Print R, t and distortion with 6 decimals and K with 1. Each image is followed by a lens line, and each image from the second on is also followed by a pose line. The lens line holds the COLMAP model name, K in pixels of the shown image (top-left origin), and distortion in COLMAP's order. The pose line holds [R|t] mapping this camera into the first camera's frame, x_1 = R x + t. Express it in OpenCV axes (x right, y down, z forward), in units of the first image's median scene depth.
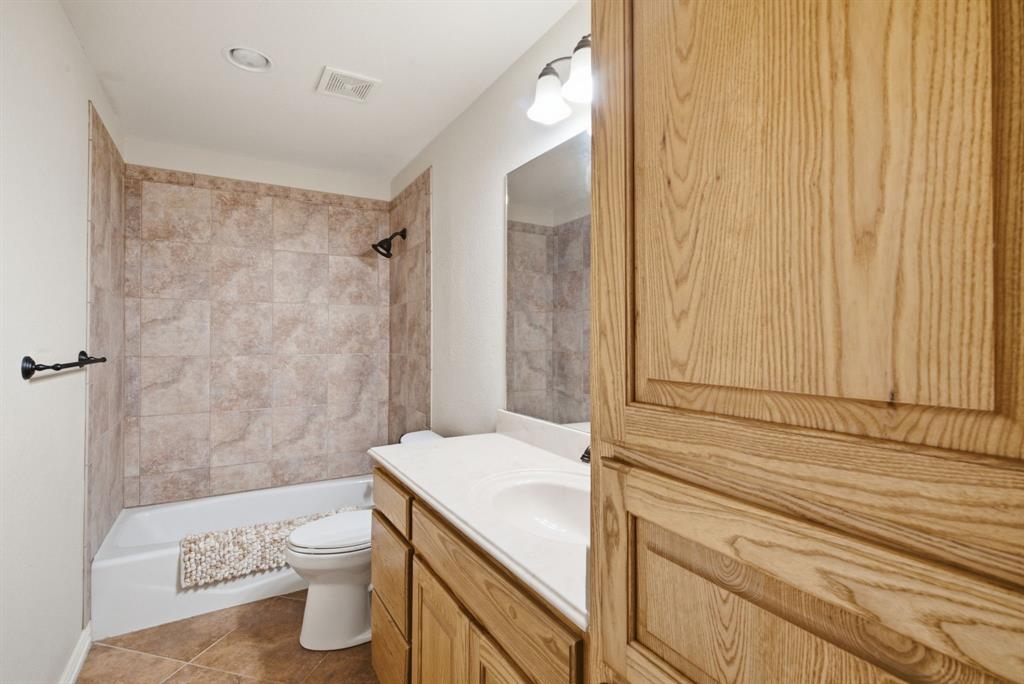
lens RADIAL K [[468.0, 0, 511.5], [0, 468.0, 339.8], [0, 0, 1]] dist [0.005119, -0.002863]
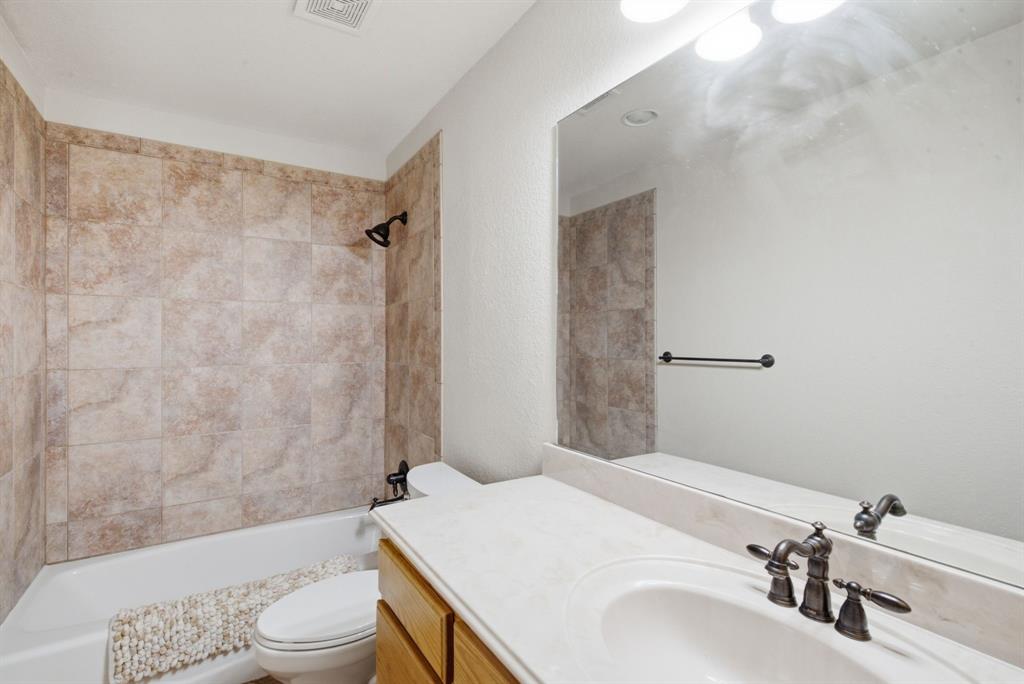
lens RADIAL K [[468.0, 0, 514.7], [0, 468.0, 342.9], [0, 0, 1]] dist [0.005119, -0.002863]
pose [[0.999406, -0.002357, 0.034384, -0.070009], [0.002293, 0.999996, 0.001896, -0.007894], [-0.034389, -0.001816, 0.999407, 0.183016]]
